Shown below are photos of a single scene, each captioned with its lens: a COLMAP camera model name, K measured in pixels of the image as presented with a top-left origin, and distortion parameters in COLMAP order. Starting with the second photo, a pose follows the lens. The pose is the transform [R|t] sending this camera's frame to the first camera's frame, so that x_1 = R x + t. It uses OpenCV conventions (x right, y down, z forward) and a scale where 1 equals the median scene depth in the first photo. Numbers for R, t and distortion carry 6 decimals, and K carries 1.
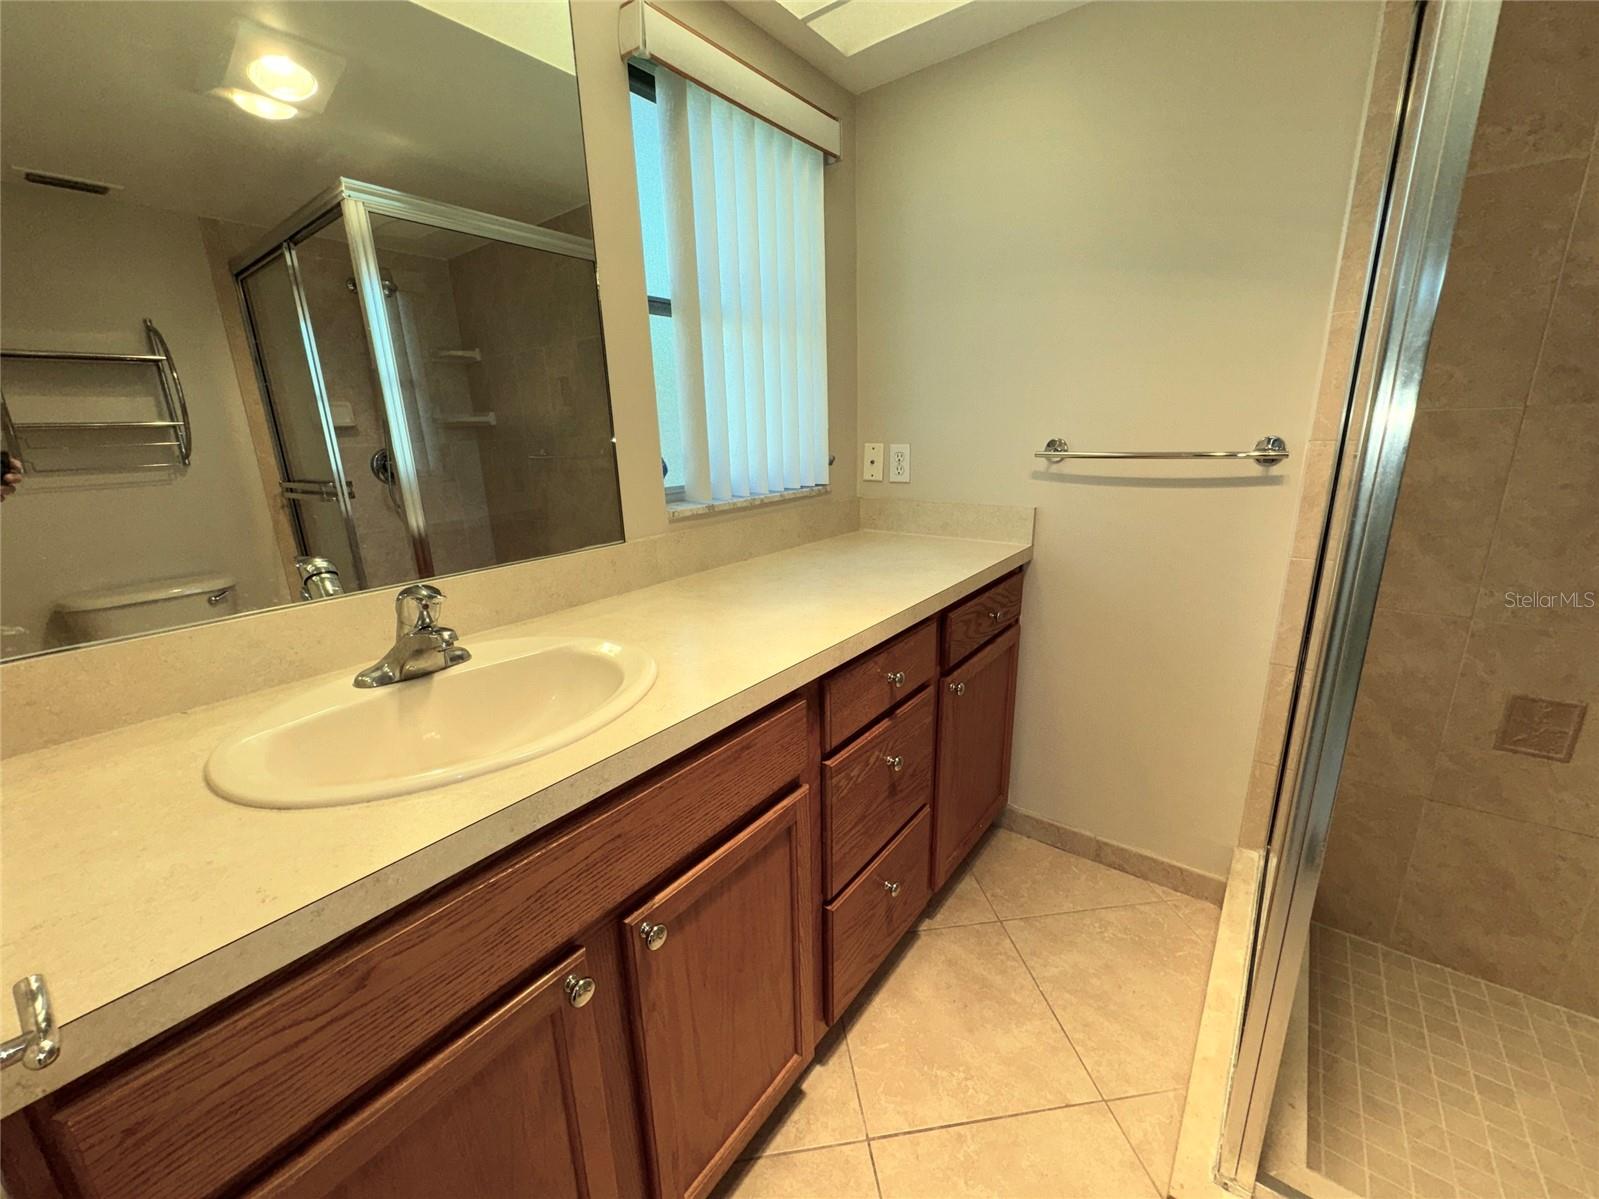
lens RADIAL K [[635.8, 0, 796.1], [0, 635.8, 598.1], [0, 0, 1]] dist [-0.001328, 0.000005]
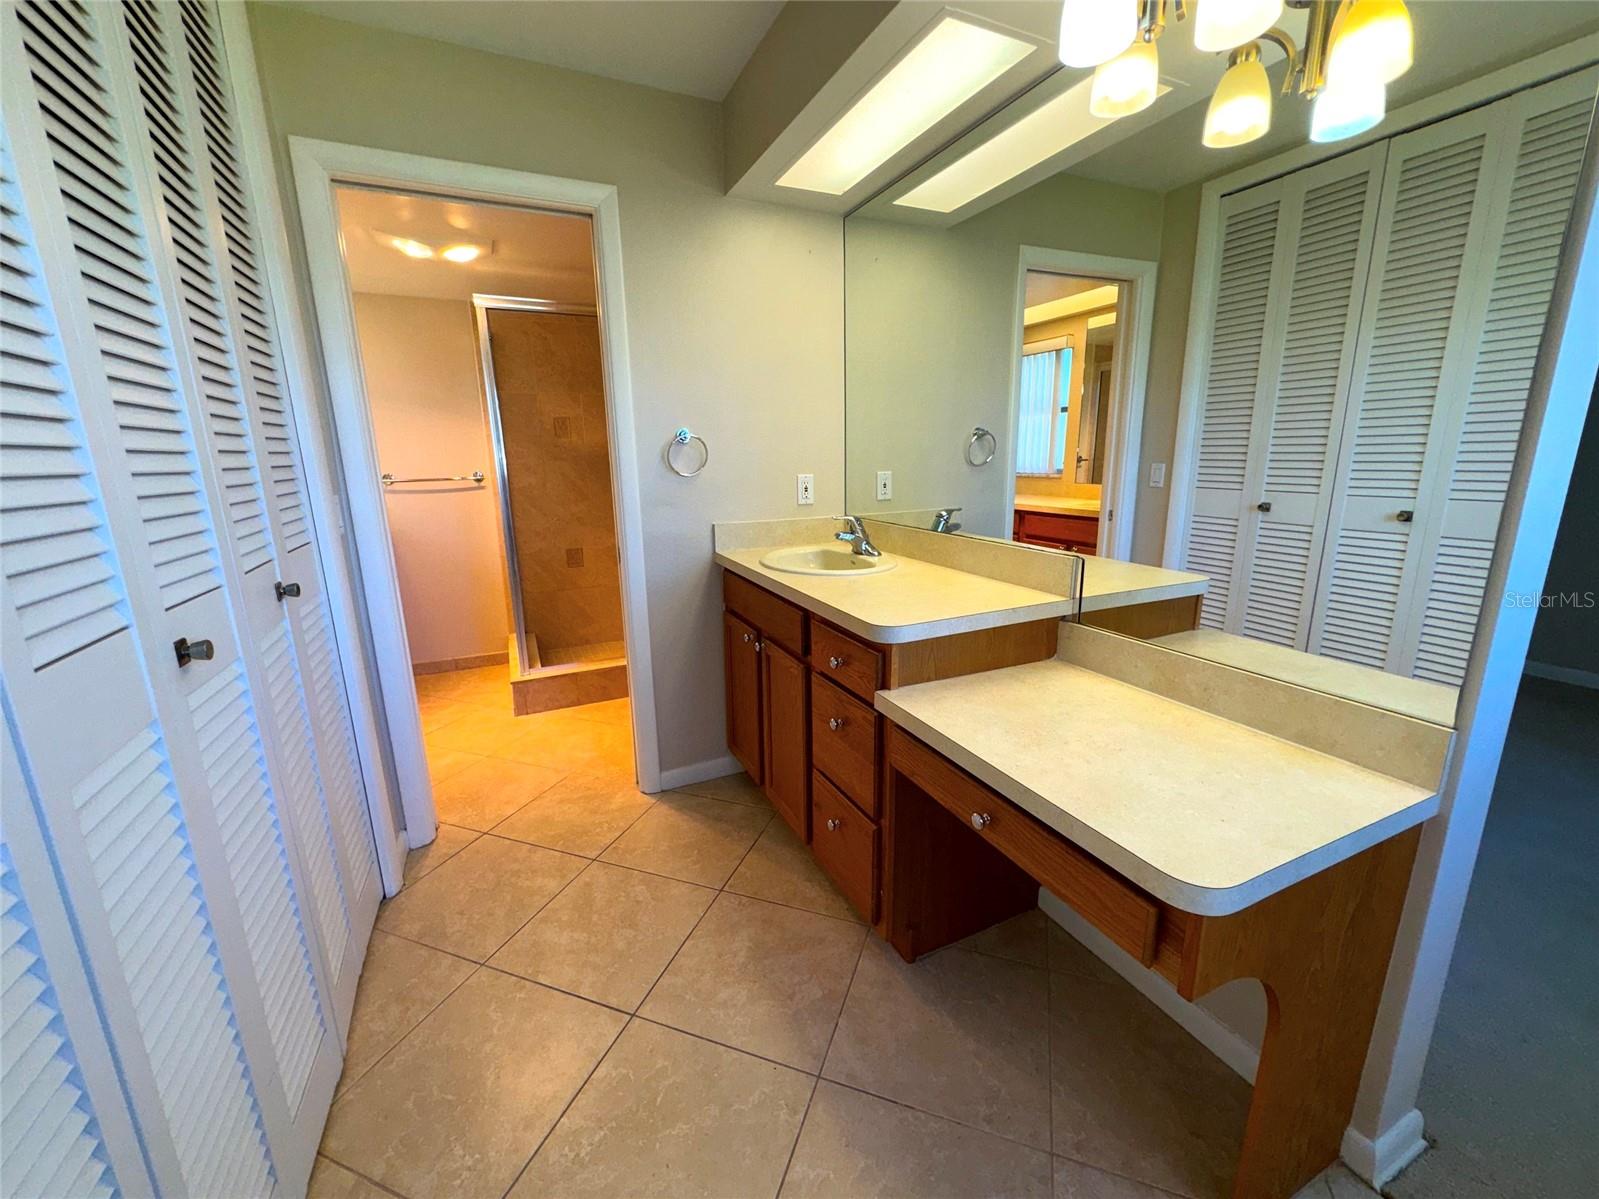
lens RADIAL K [[635.8, 0, 795.4], [0, 635.8, 592.9], [0, 0, 1]] dist [-0.001328, 0.000005]
pose [[0.467913, -0.186089, 0.863961, -1.040261], [0.226142, 0.970246, 0.086505, 0.315519], [-0.854352, 0.154900, 0.496073, -1.402186]]
